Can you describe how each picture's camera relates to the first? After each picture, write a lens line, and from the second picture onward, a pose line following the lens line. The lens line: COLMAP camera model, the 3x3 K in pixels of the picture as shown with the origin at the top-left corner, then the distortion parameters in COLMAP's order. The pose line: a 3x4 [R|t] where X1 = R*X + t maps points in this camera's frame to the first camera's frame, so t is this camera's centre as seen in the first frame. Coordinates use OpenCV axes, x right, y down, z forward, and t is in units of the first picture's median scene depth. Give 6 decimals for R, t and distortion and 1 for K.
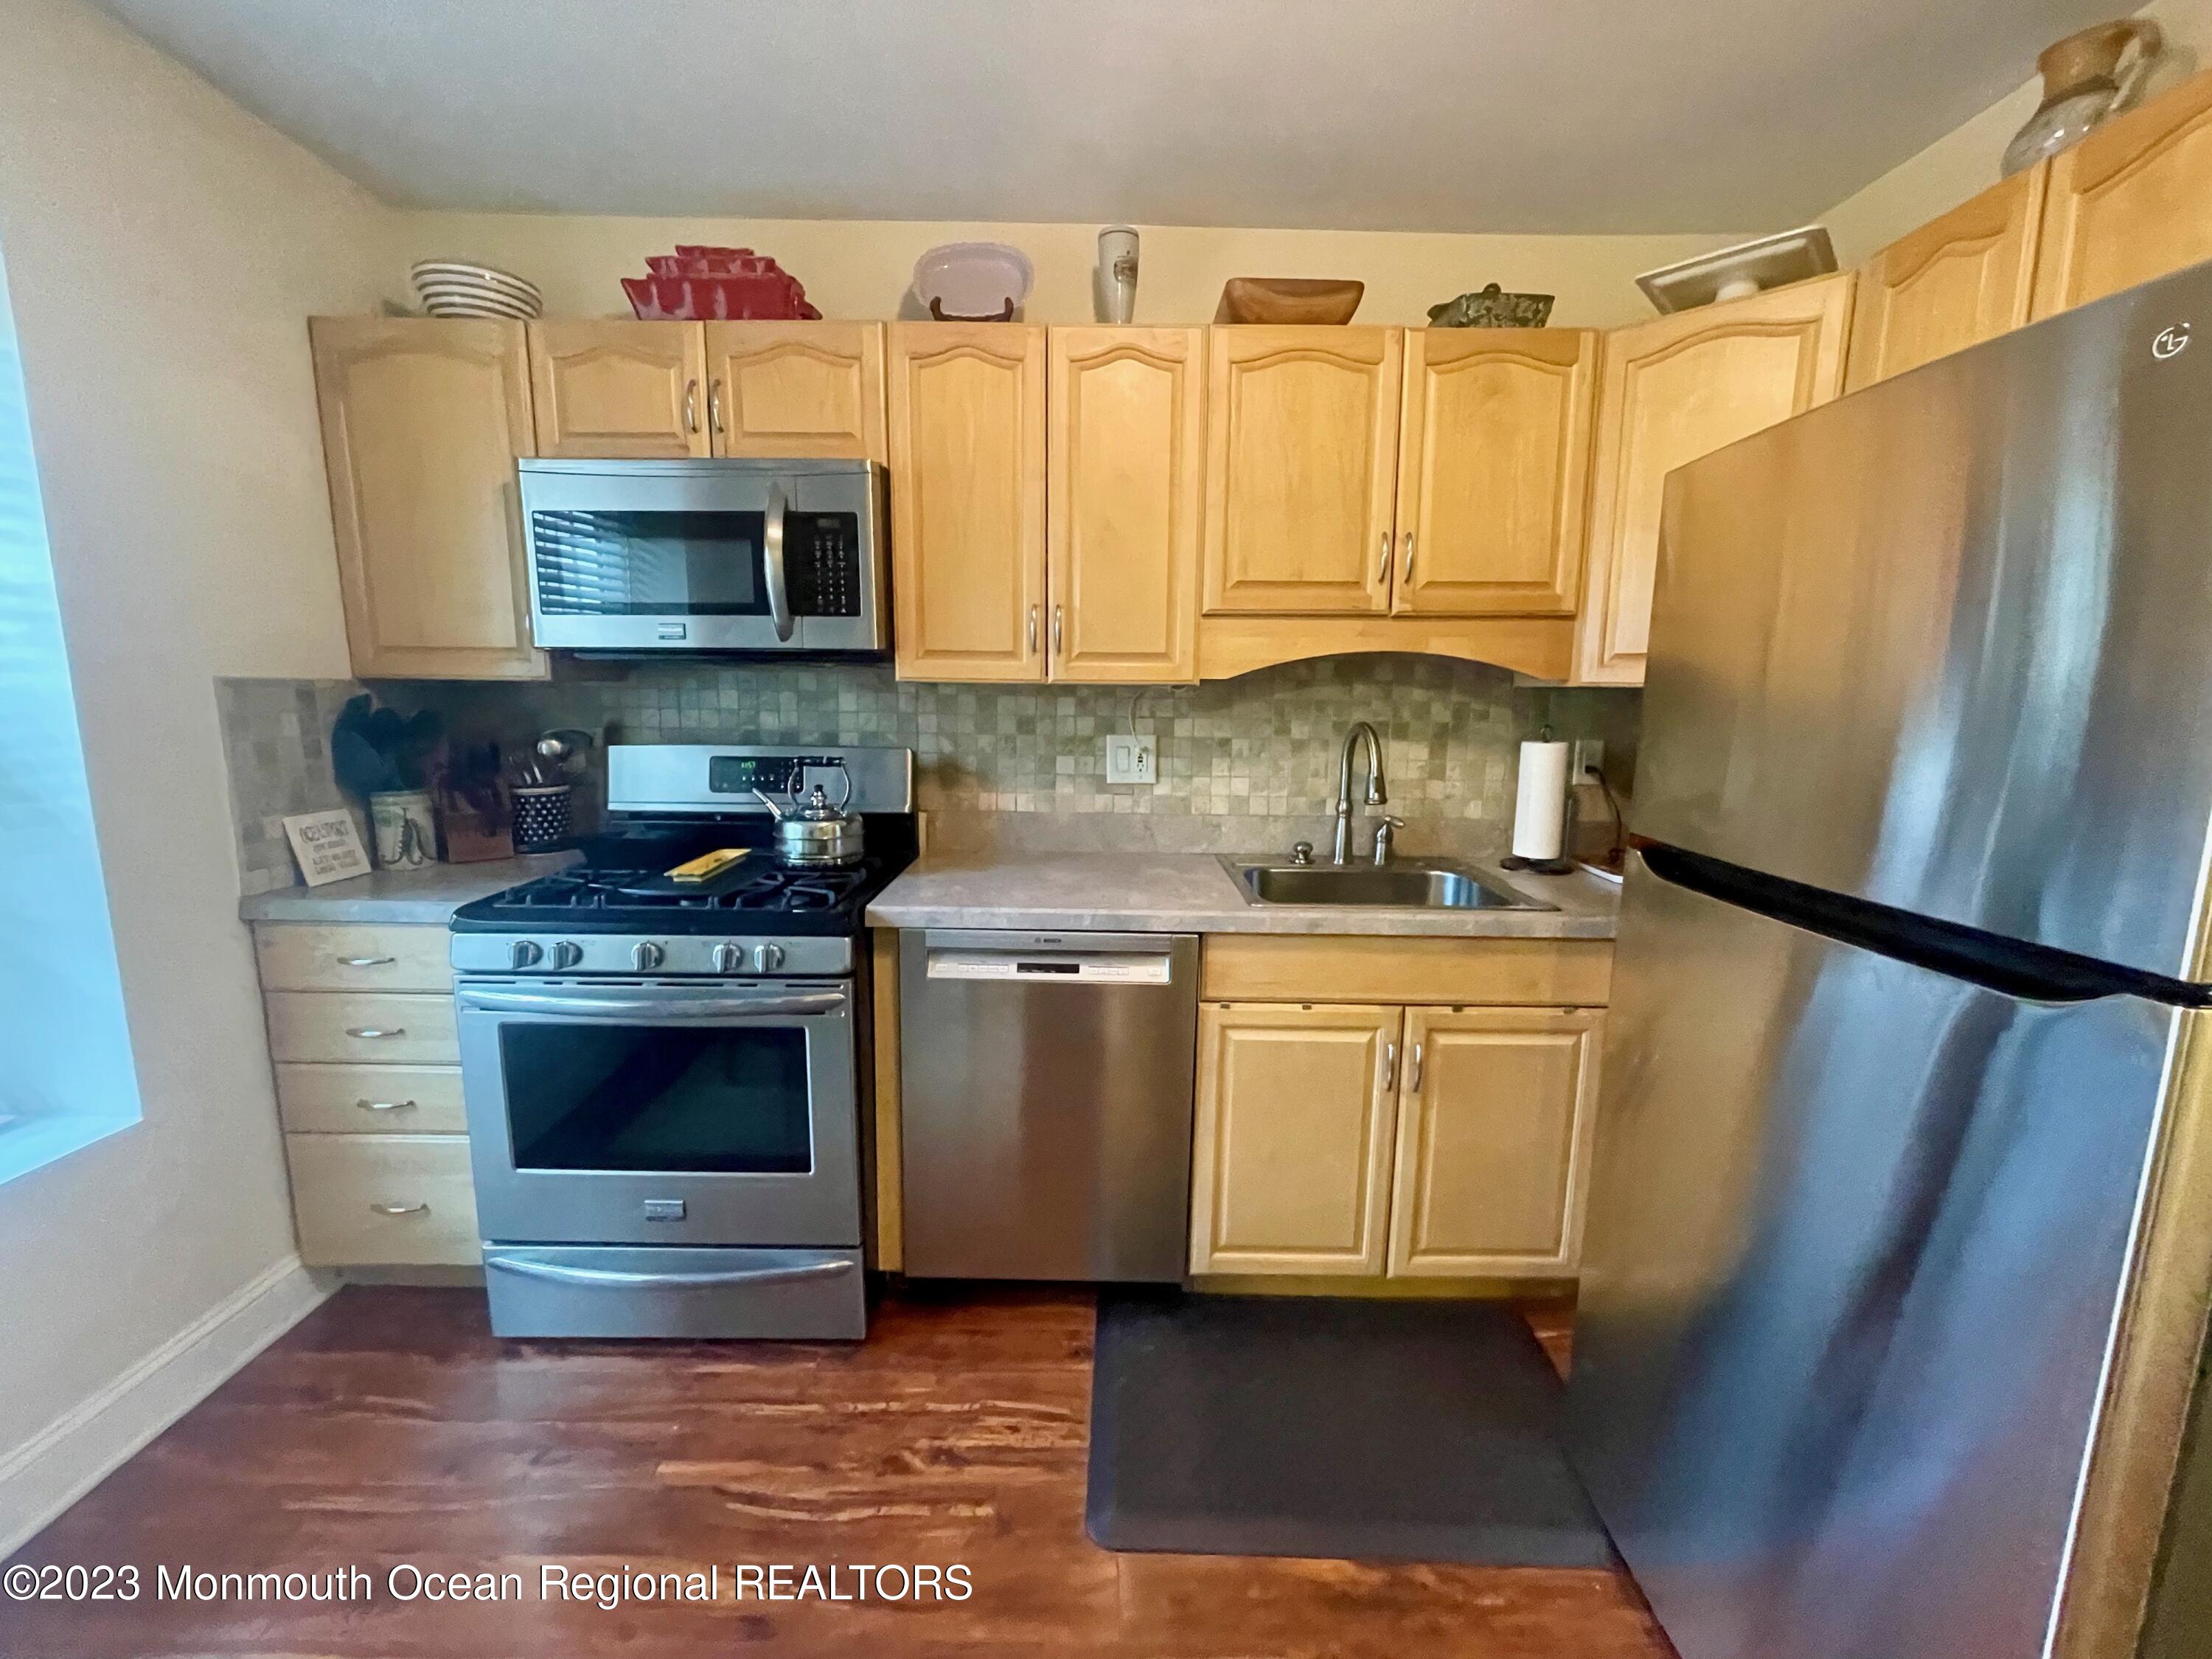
lens RADIAL K [[902.2, 0, 1099.2], [0, 902.2, 822.5], [0, 0, 1]] dist [-0.004444, -0.000199]
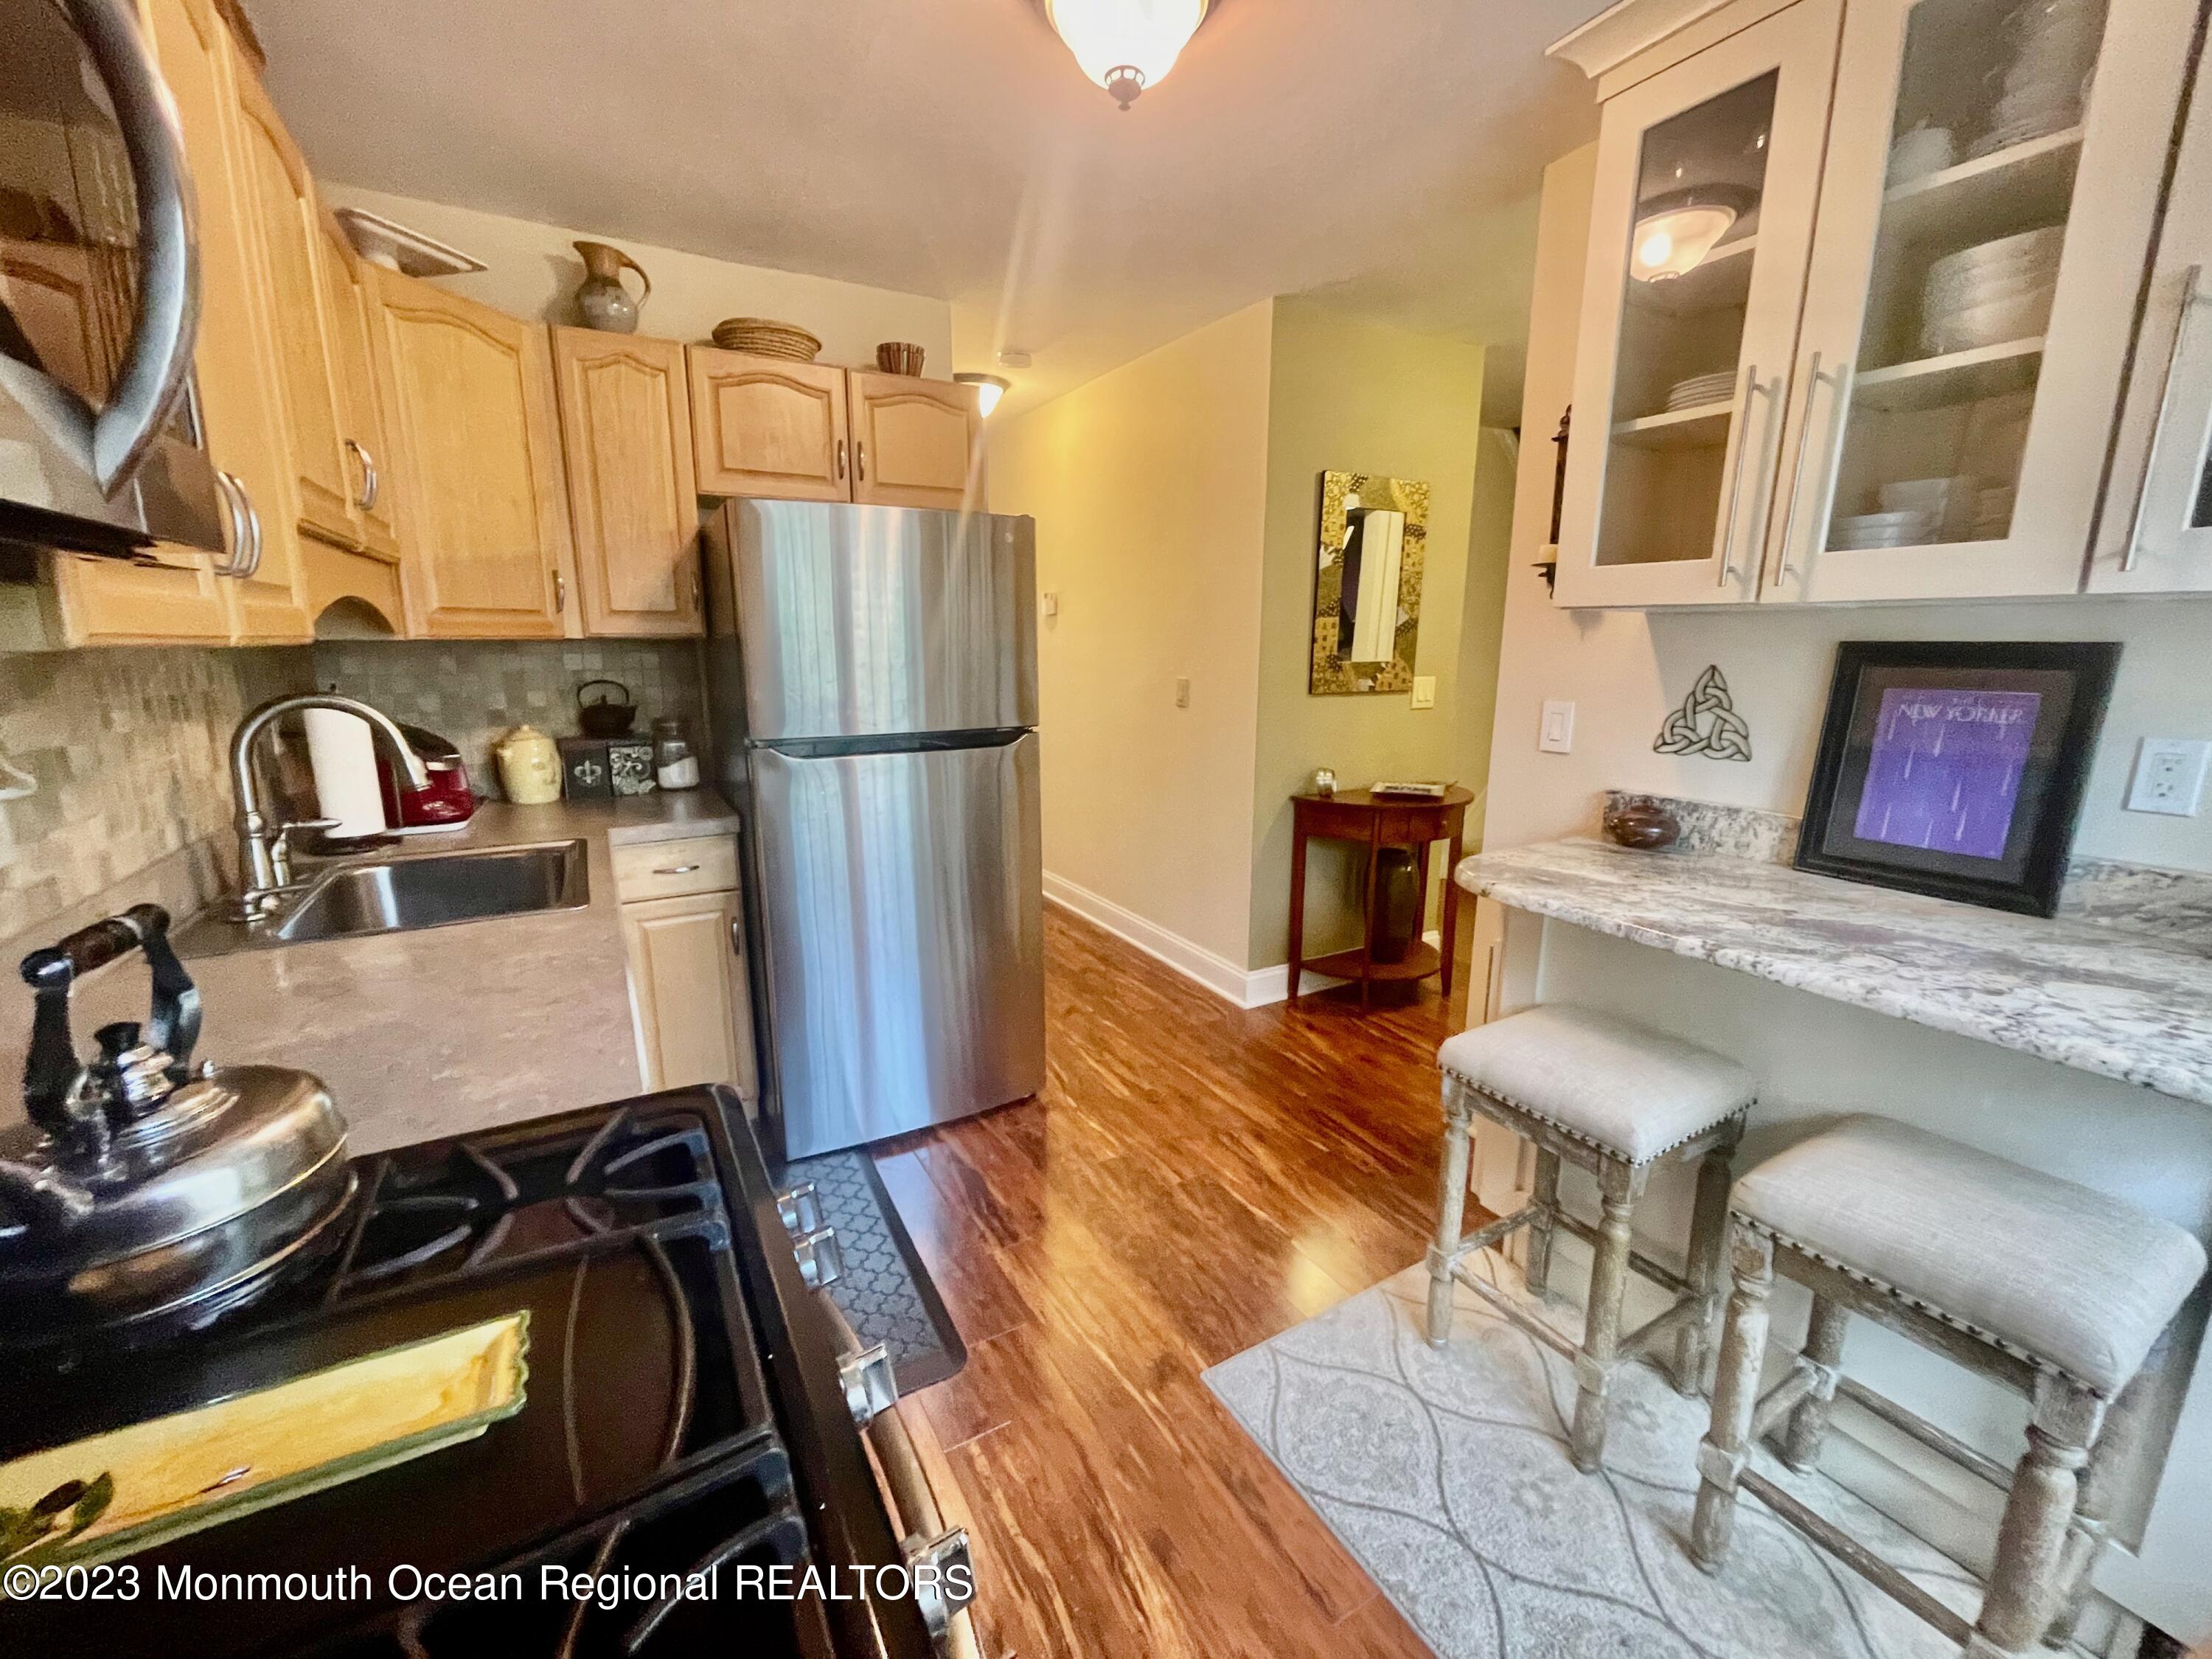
lens RADIAL K [[902.2, 0, 1098.7], [0, 902.2, 829.3], [0, 0, 1]] dist [-0.004444, -0.000199]
pose [[-0.504919, -0.188242, 0.842390, -0.629840], [0.121009, 0.950855, 0.285011, -0.129976], [-0.854642, 0.245844, -0.457326, 0.785695]]
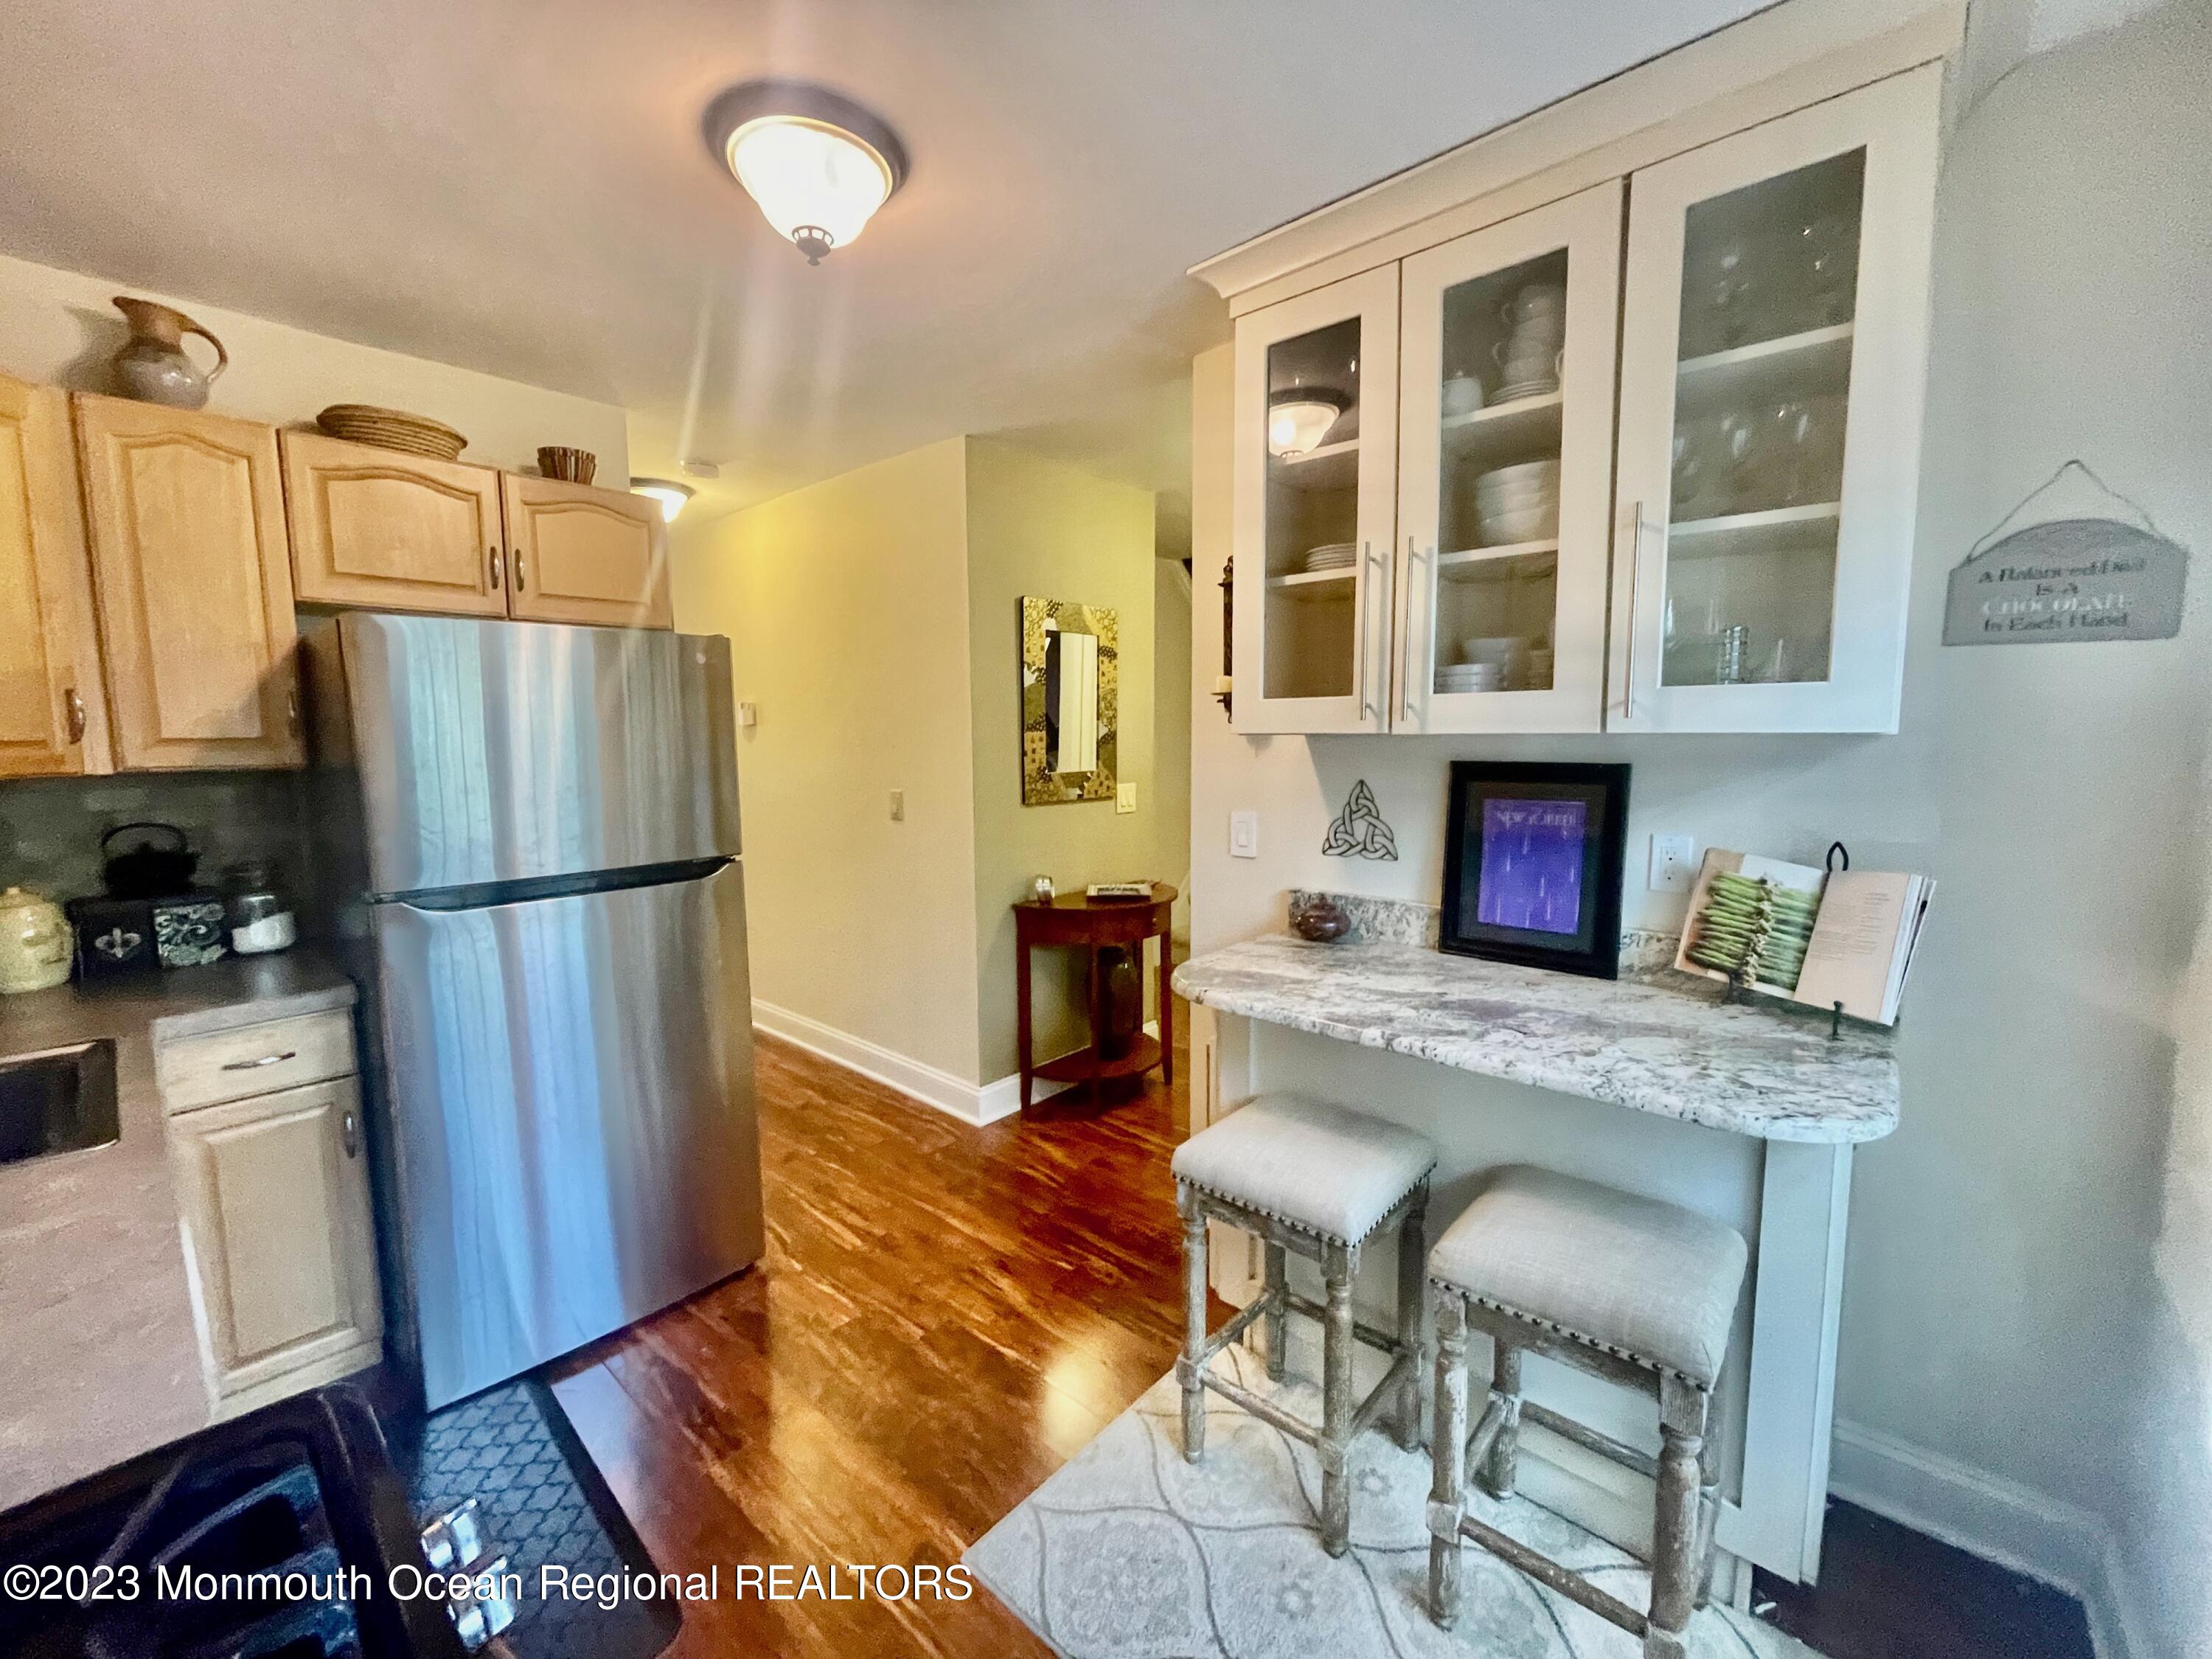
lens RADIAL K [[902.2, 0, 1103.6], [0, 902.2, 826.0], [0, 0, 1]] dist [-0.004444, -0.000199]
pose [[-0.752985, -0.070596, 0.654240, -0.619186], [0.097629, 0.971240, 0.217167, -0.159221], [-0.650755, 0.227396, -0.724437, 0.781445]]
